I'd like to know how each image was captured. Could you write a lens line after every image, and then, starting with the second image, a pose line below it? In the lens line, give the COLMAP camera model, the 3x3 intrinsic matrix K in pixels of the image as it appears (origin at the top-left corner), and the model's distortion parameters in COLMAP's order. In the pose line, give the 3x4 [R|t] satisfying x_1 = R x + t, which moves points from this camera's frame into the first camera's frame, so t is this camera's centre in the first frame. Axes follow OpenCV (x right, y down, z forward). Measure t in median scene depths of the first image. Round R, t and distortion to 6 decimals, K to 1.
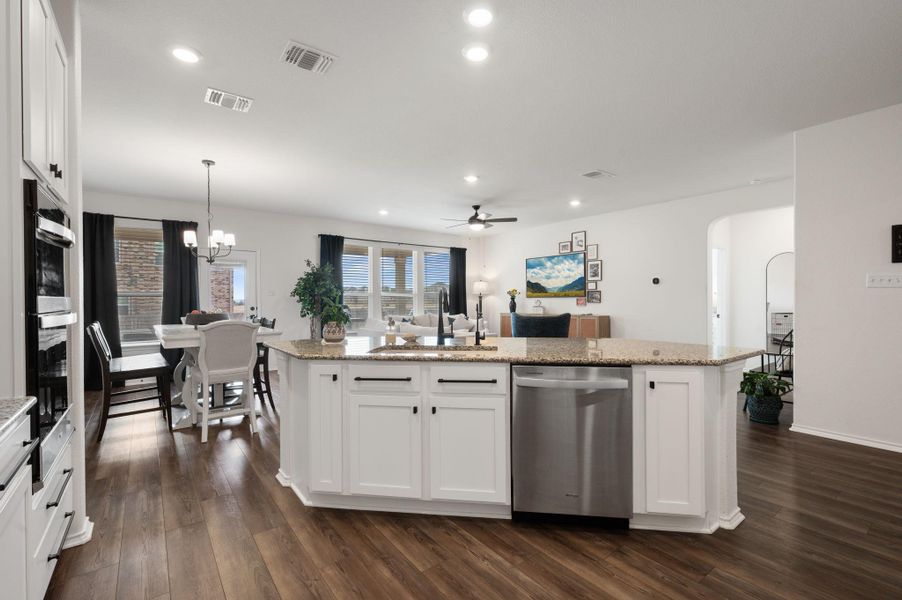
lens RADIAL K [[398.8, 0, 451.0], [0, 398.8, 300.0], [0, 0, 1]] dist [-0.000737, -0.000167]
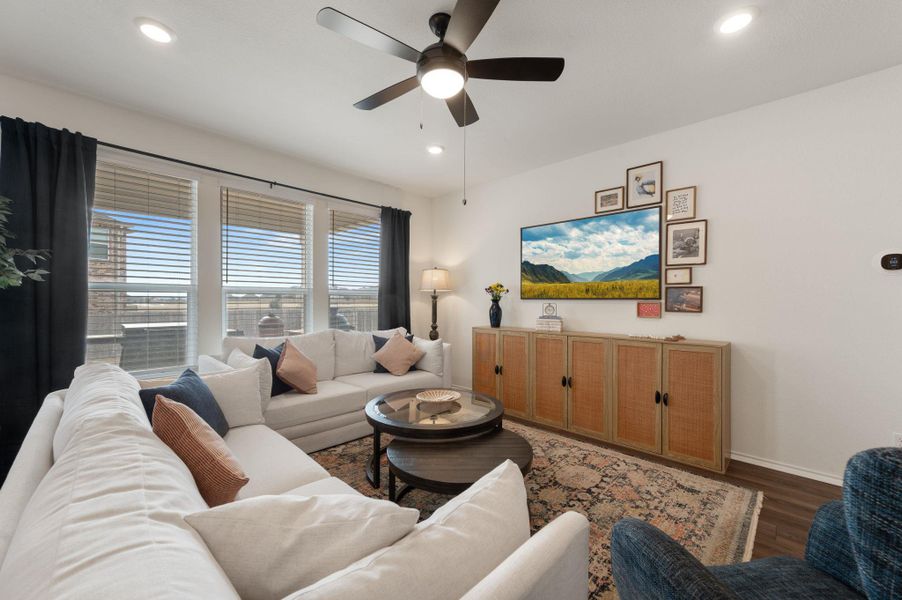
lens RADIAL K [[357.1, 0, 453.8], [0, 357.1, 301.3], [0, 0, 1]] dist [-0.000602, -0.000021]
pose [[0.987453, 0.008475, 0.157687, 0.023965], [-0.009629, 0.999932, 0.006556, -0.005737], [-0.157620, -0.007992, 0.987467, 0.584876]]
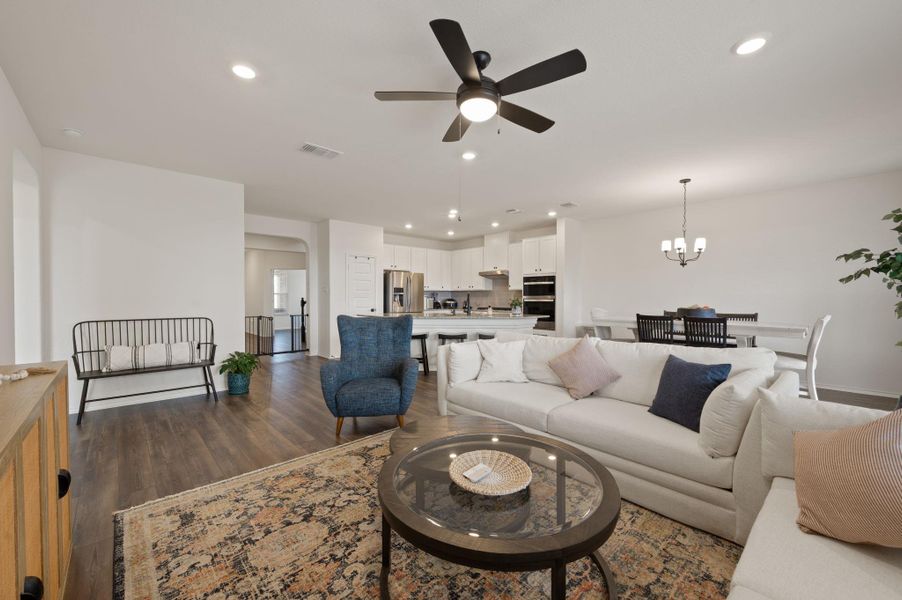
lens RADIAL K [[363.3, 0, 452.7], [0, 363.3, 299.5], [0, 0, 1]] dist [-0.002931, -0.000334]
pose [[-0.995317, 0.006096, -0.096467, 0.104526], [0.005201, 0.999941, 0.009525, -0.004598], [0.096520, 0.008979, -0.995291, 1.129227]]
